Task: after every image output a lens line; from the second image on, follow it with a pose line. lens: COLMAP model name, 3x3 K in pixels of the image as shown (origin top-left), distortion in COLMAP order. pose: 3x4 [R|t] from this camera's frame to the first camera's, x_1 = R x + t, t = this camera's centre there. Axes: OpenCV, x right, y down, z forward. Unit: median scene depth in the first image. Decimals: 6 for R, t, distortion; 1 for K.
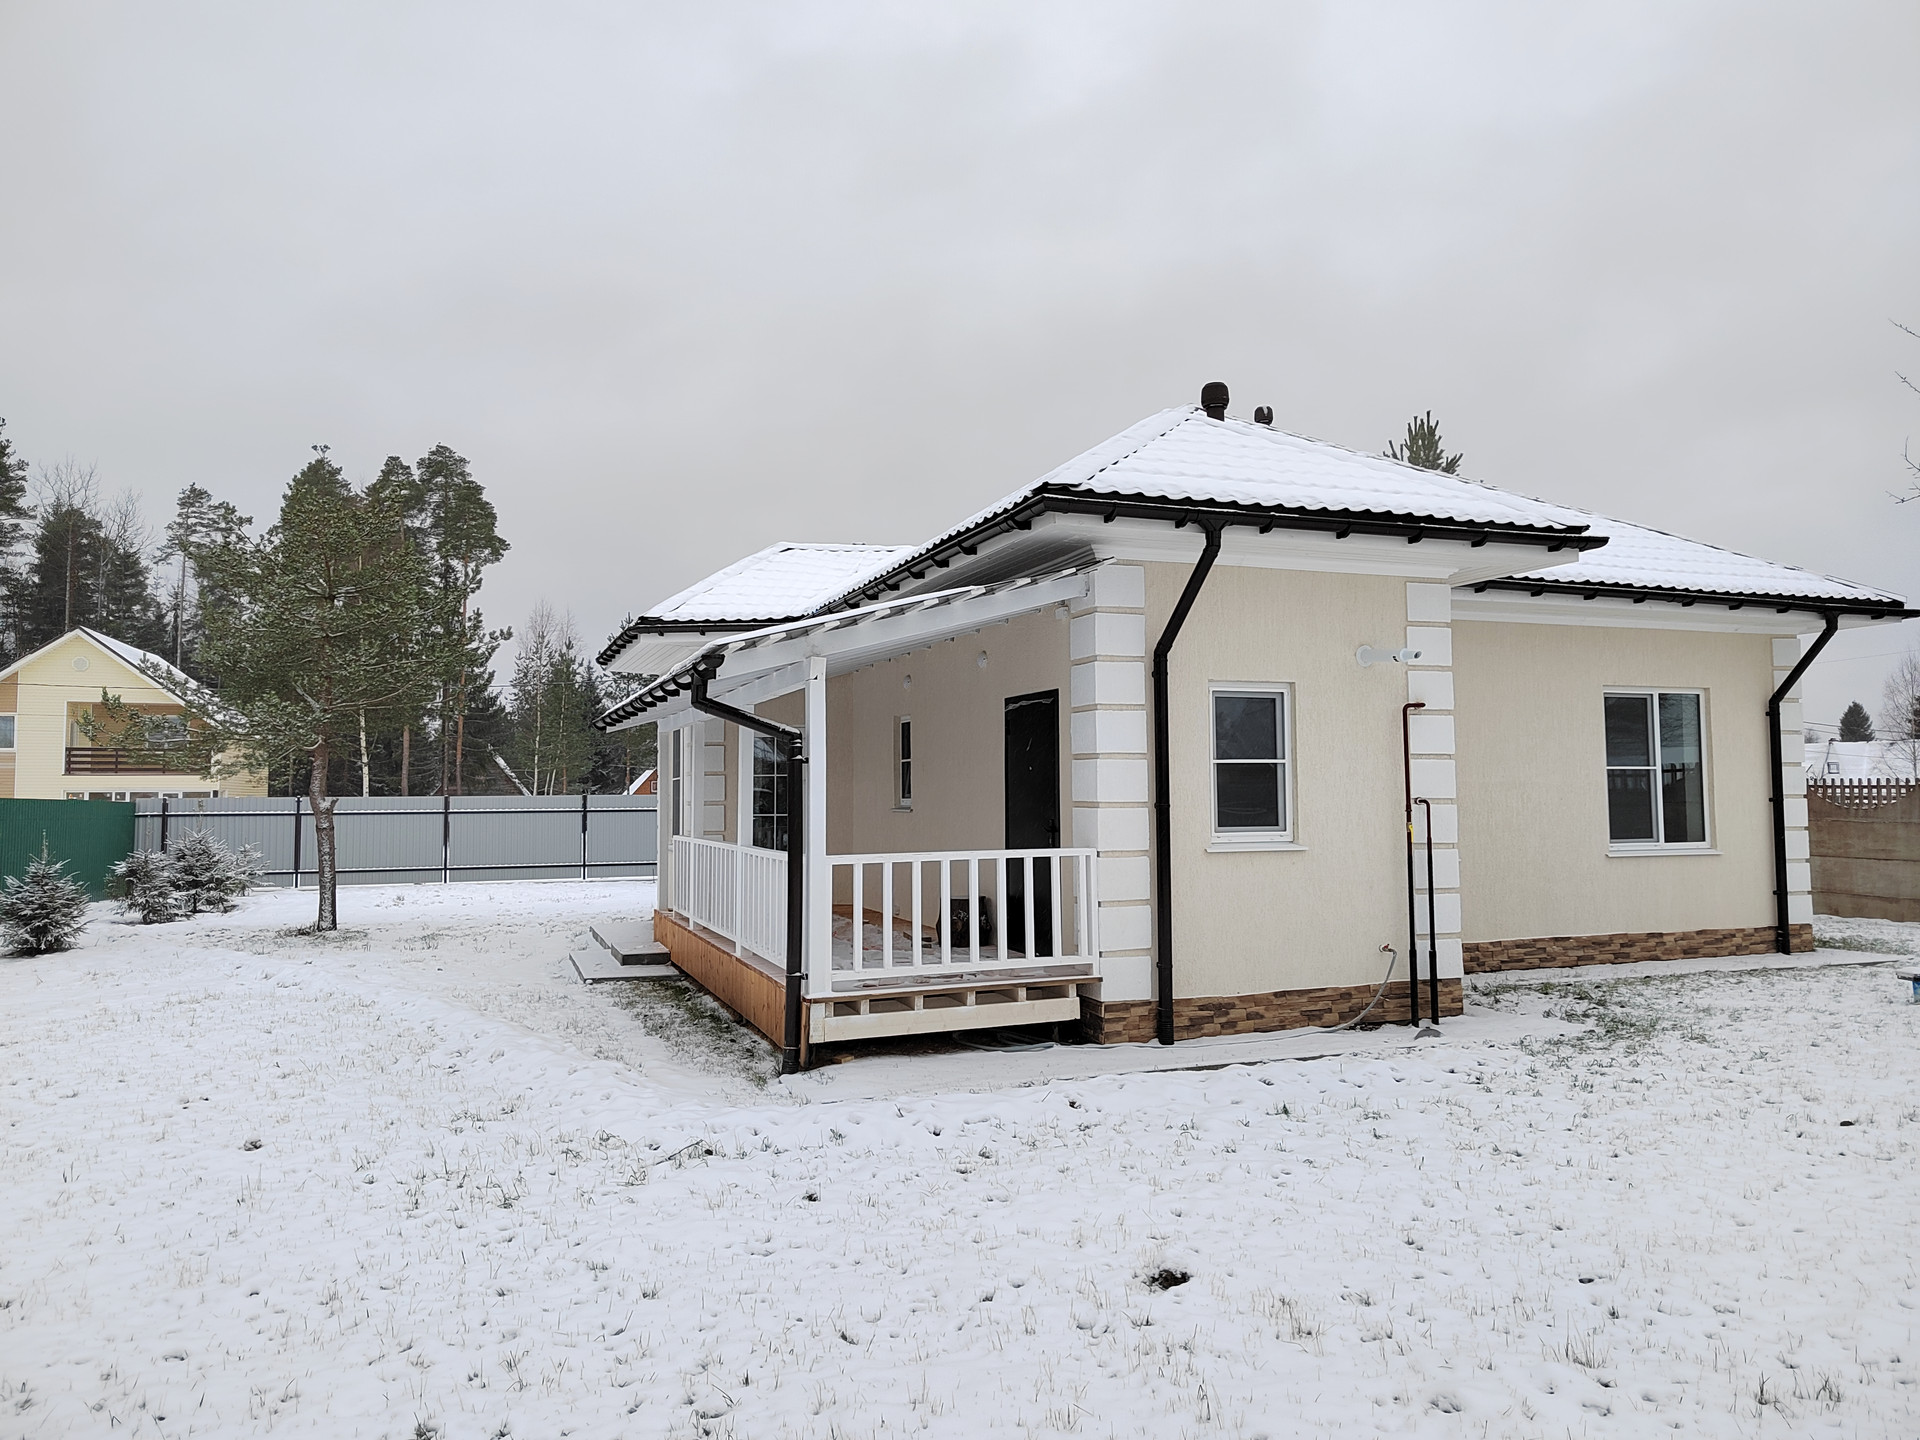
lens RADIAL K [[1292.8, 0, 960.0], [0, 1292.8, 720.0], [0, 0, 1]] dist [0.037978, -0.029817]
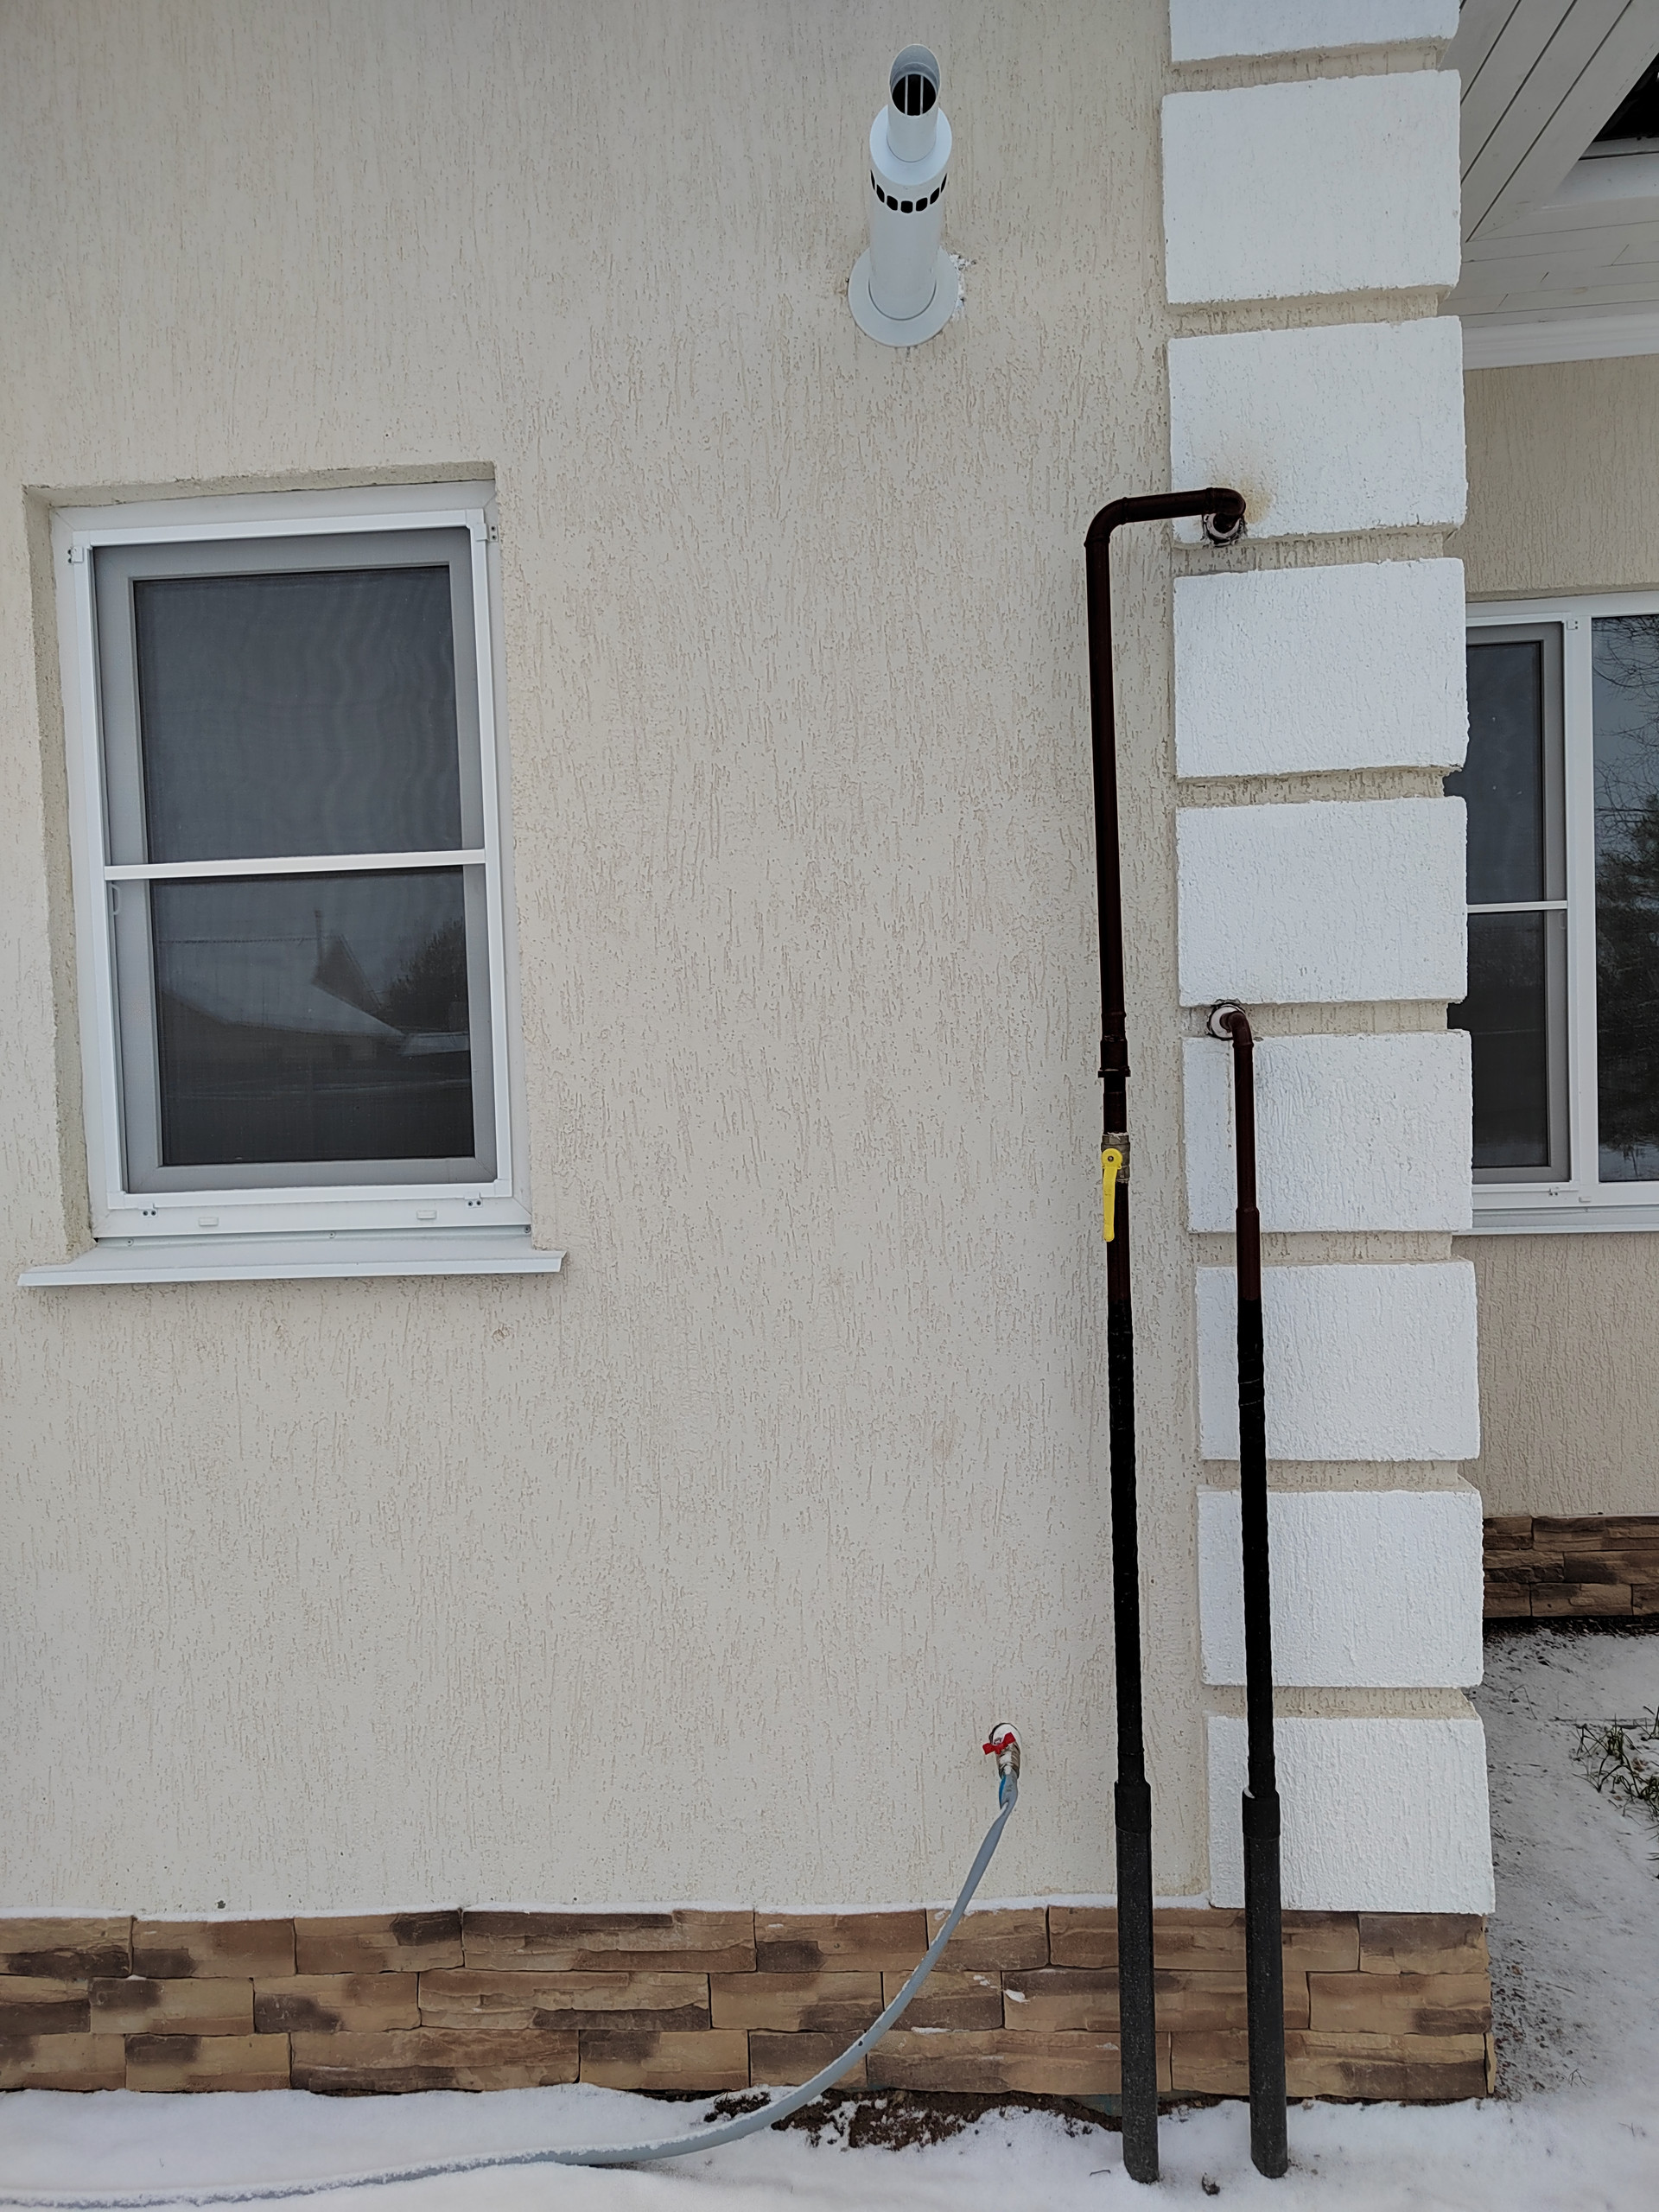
lens RADIAL K [[1508.3, 0, 823.8], [0, 1508.3, 1109.8], [0, 0, 1]] dist [0.015157, -0.002681]
pose [[0.909718, -0.009058, -0.415128, 0.419007], [0.053776, 0.993912, 0.096159, 0.054112], [0.411730, -0.109801, 0.904667, 0.820093]]
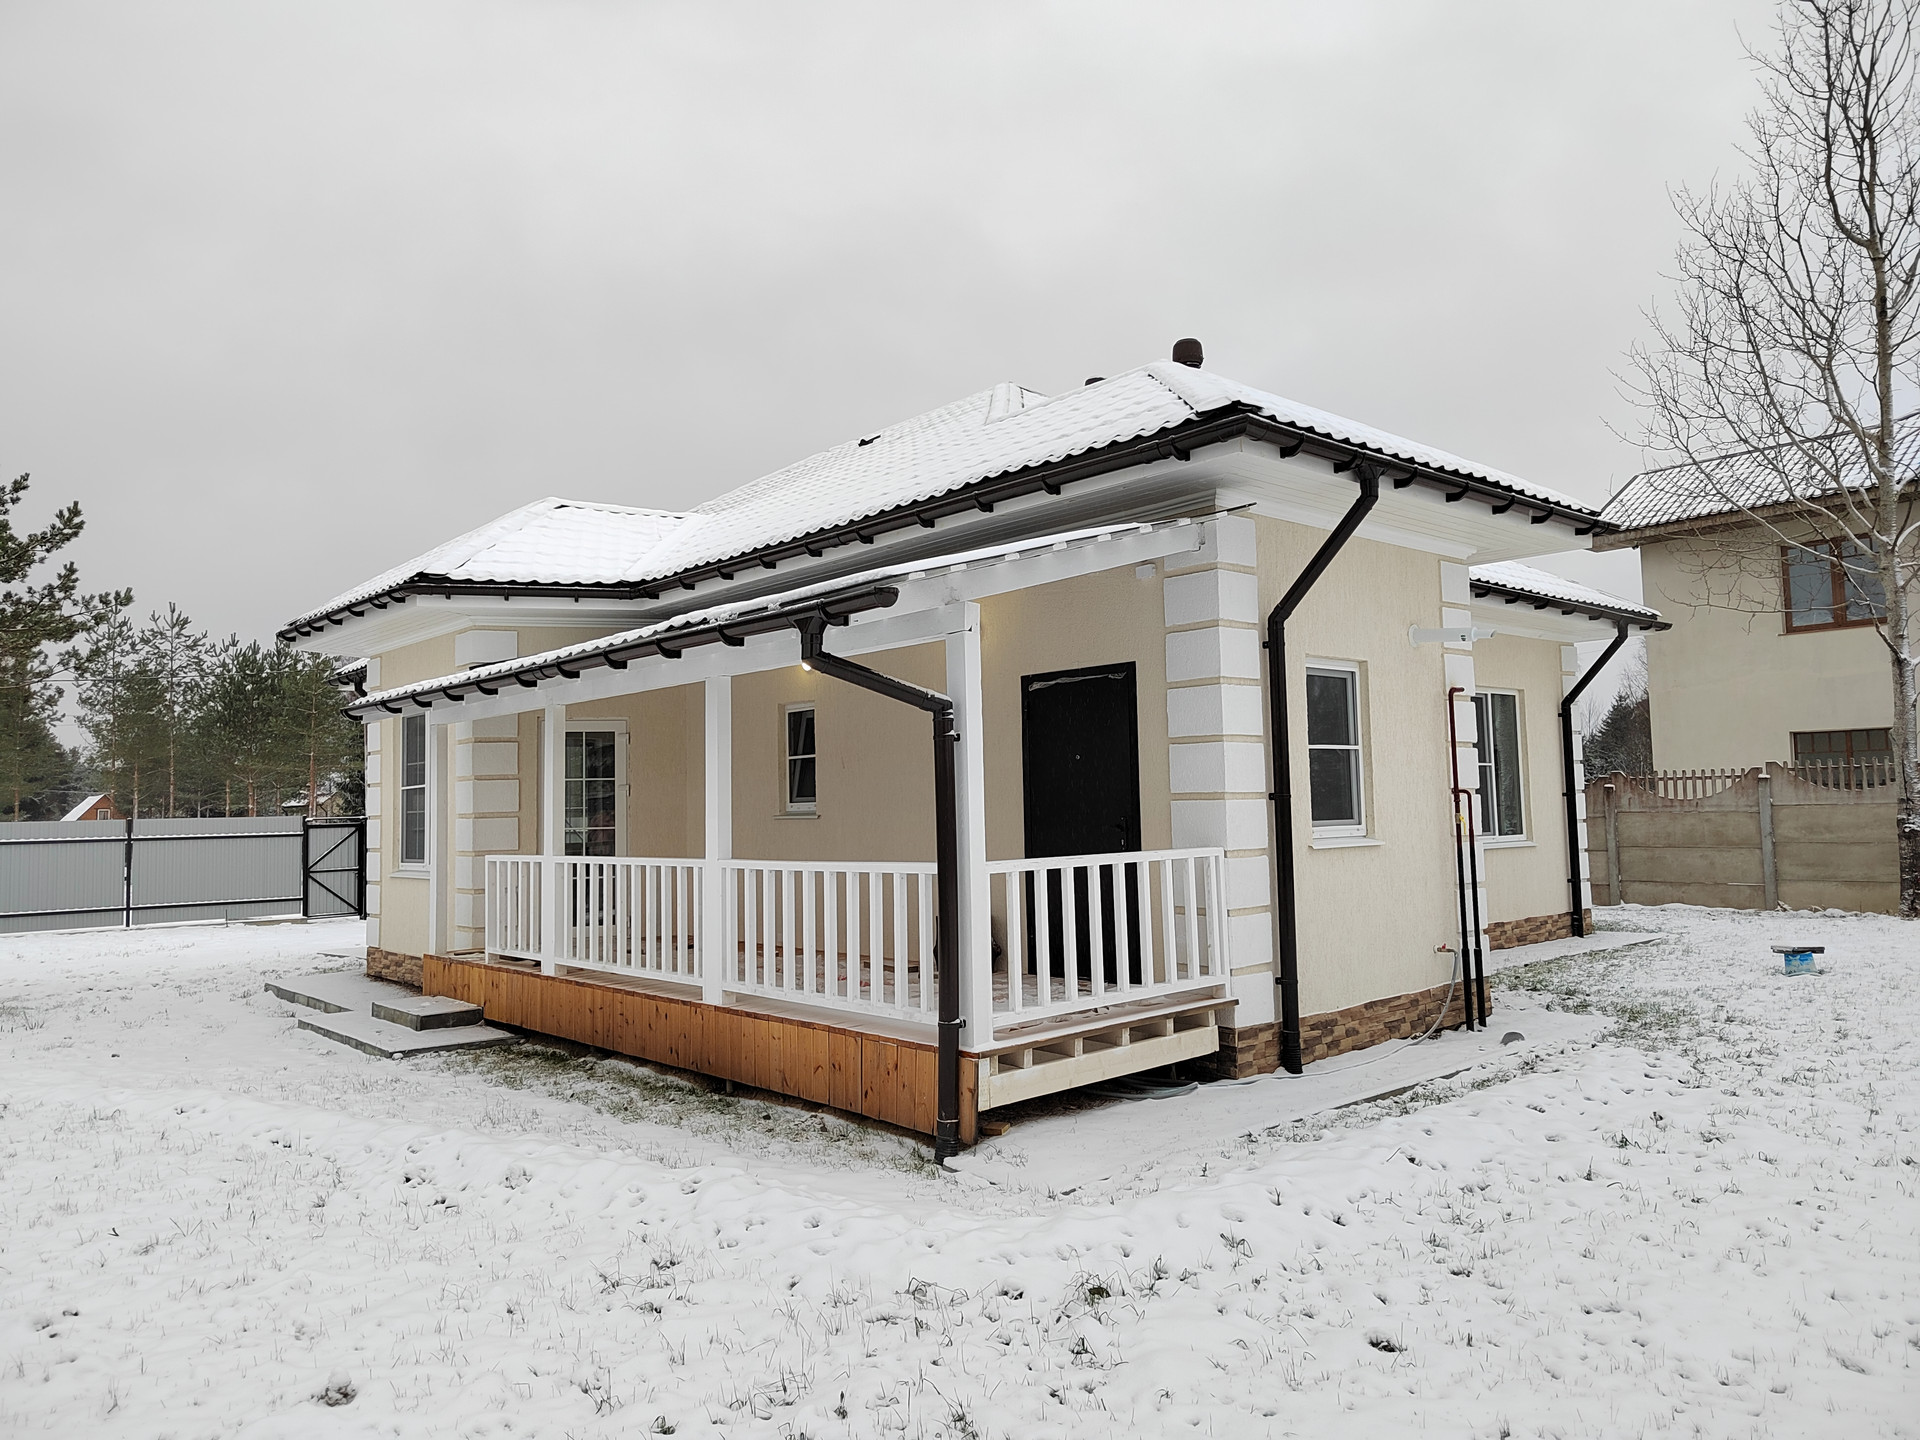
lens RADIAL K [[1292.8, 0, 960.0], [0, 1292.8, 720.0], [0, 0, 1]] dist [0.037978, -0.029817]
pose [[0.933766, 0.010425, 0.357733, -0.345797], [-0.004534, 0.999840, -0.017301, 0.030484], [-0.357857, 0.014533, 0.933663, 0.260264]]
